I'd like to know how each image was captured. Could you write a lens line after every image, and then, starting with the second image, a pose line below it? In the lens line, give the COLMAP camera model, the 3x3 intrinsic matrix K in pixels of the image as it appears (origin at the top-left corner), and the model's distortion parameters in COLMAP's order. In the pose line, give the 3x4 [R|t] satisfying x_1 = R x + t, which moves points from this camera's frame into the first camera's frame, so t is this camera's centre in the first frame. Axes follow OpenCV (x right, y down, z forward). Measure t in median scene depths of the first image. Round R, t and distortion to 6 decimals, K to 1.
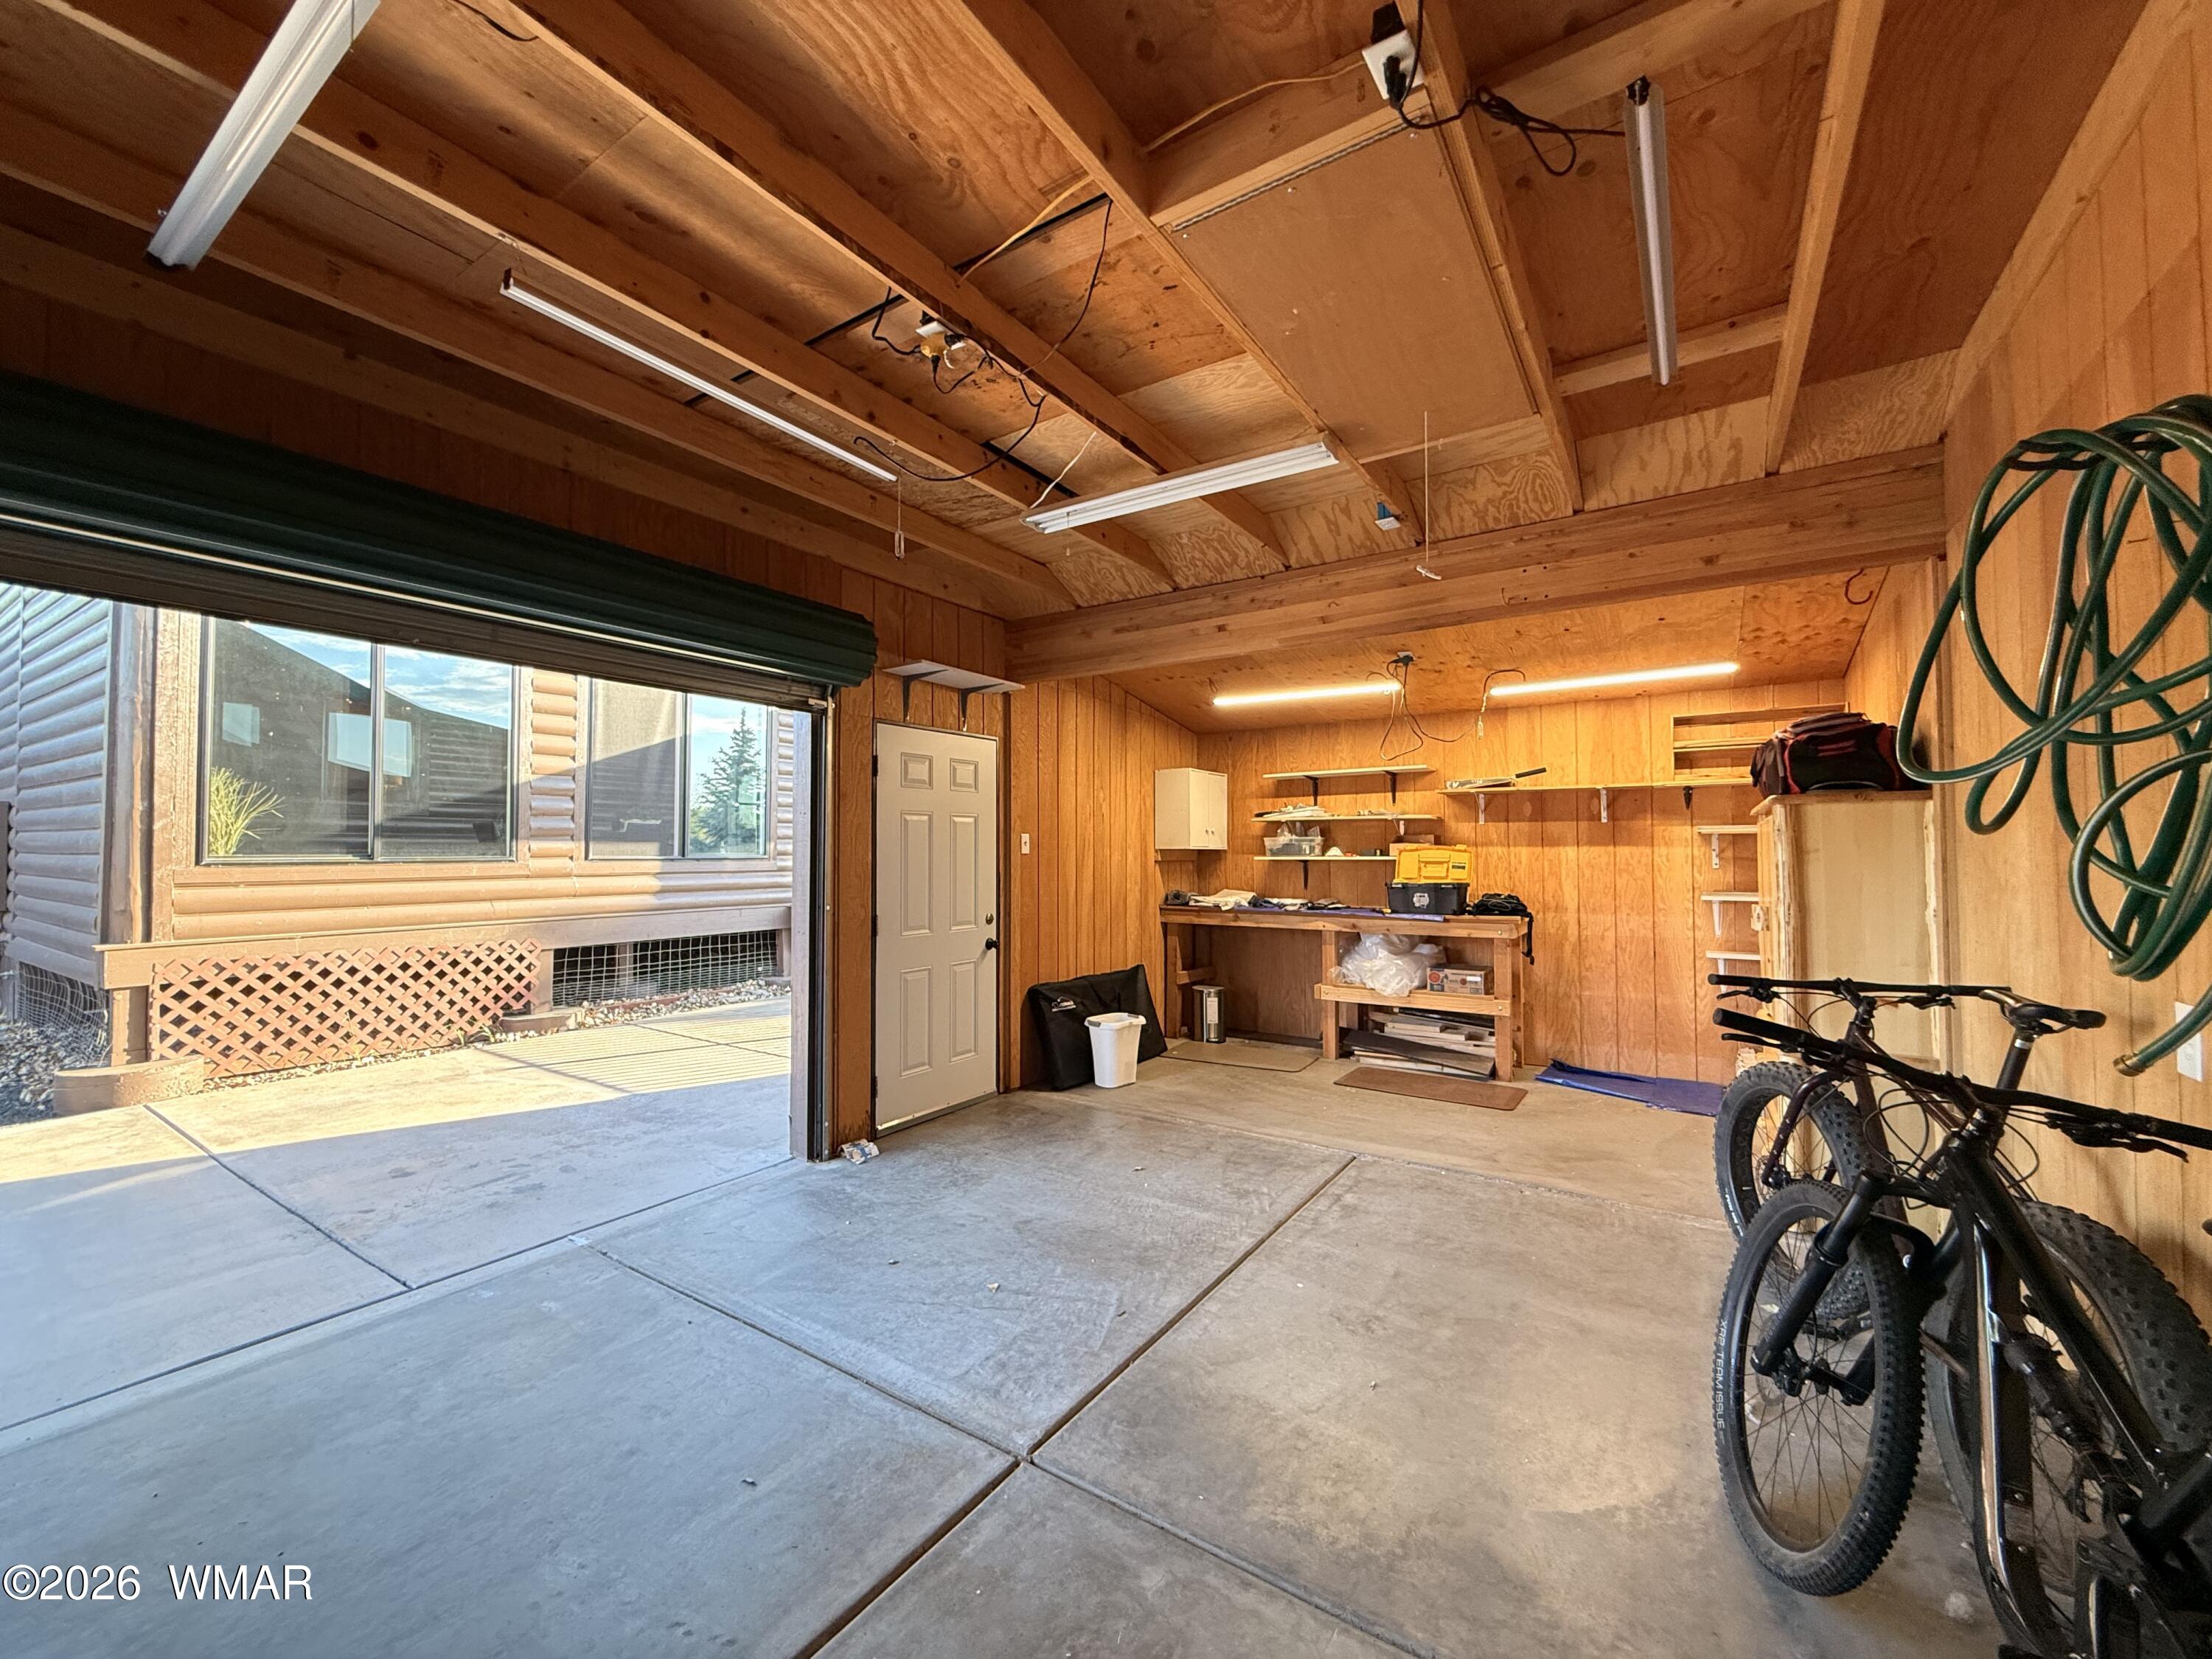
lens RADIAL K [[887.2, 0, 1099.9], [0, 887.2, 829.0], [0, 0, 1]] dist [0.002938, 0.000585]
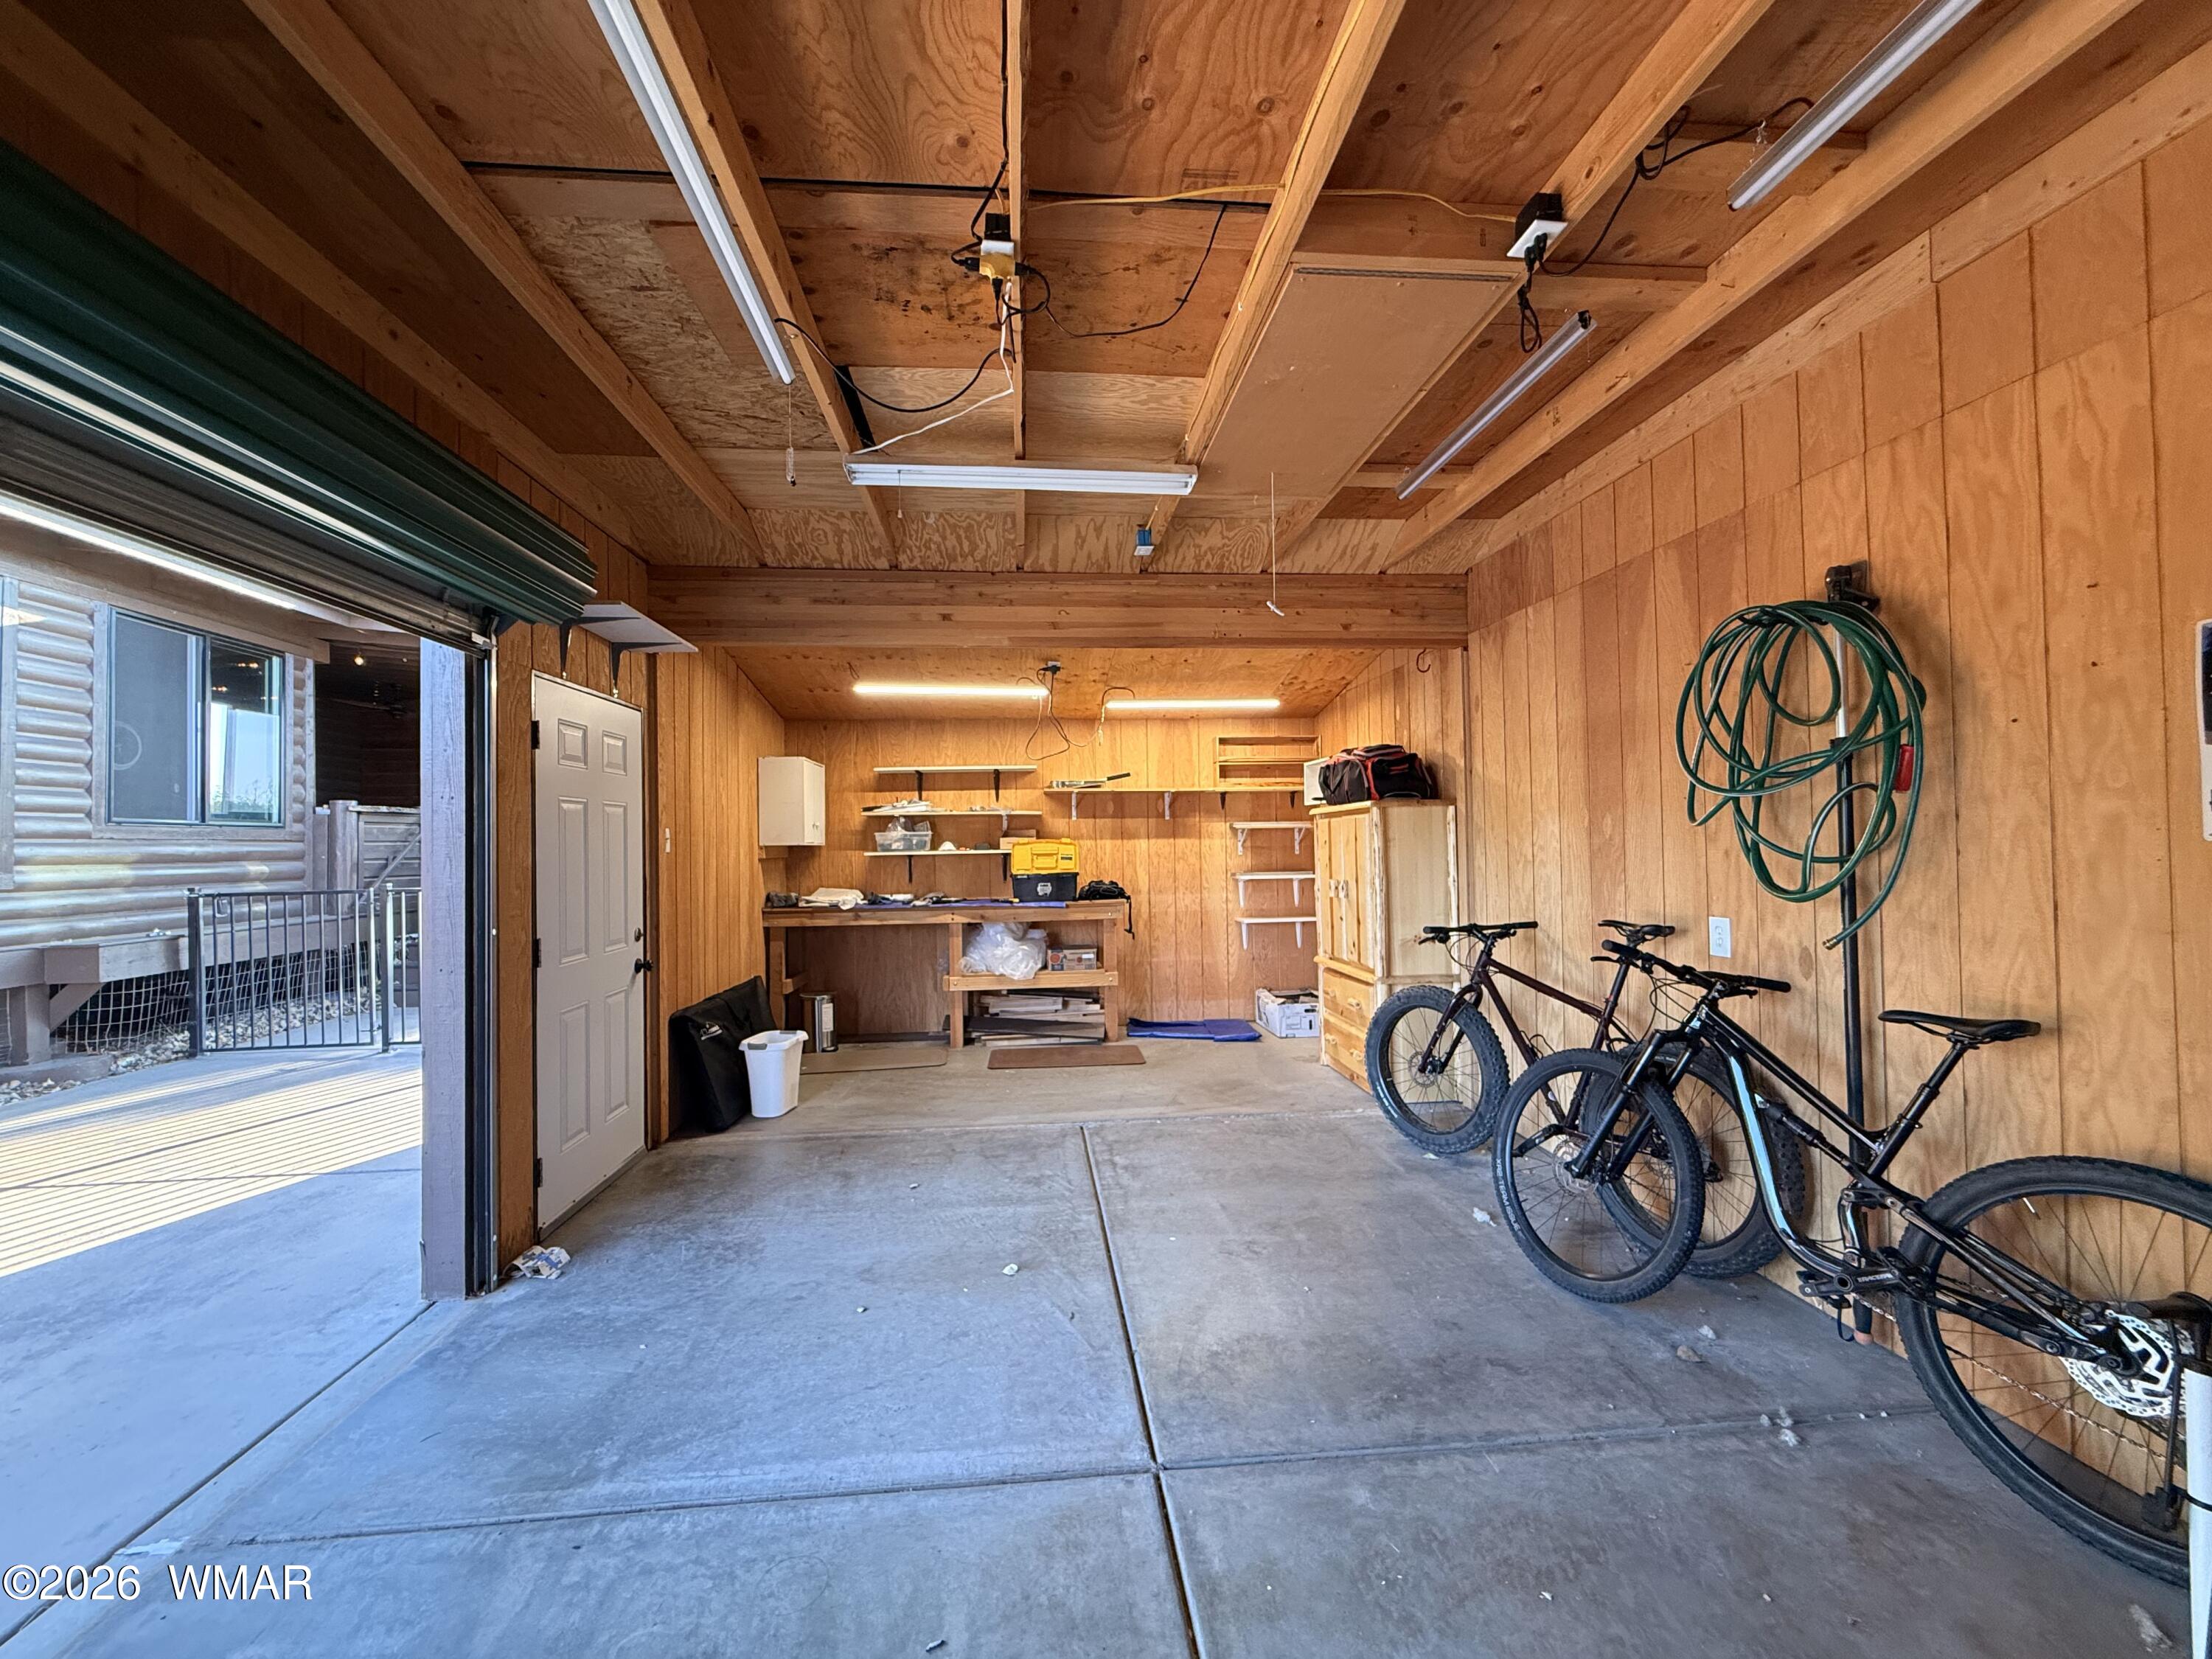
lens RADIAL K [[887.2, 0, 1102.2], [0, 887.2, 827.5], [0, 0, 1]] dist [0.002938, 0.000585]
pose [[0.776763, 0.000853, 0.629793, -0.319282], [-0.002263, 0.999996, 0.001437, 0.002947], [-0.629789, -0.002541, 0.776762, 0.123220]]
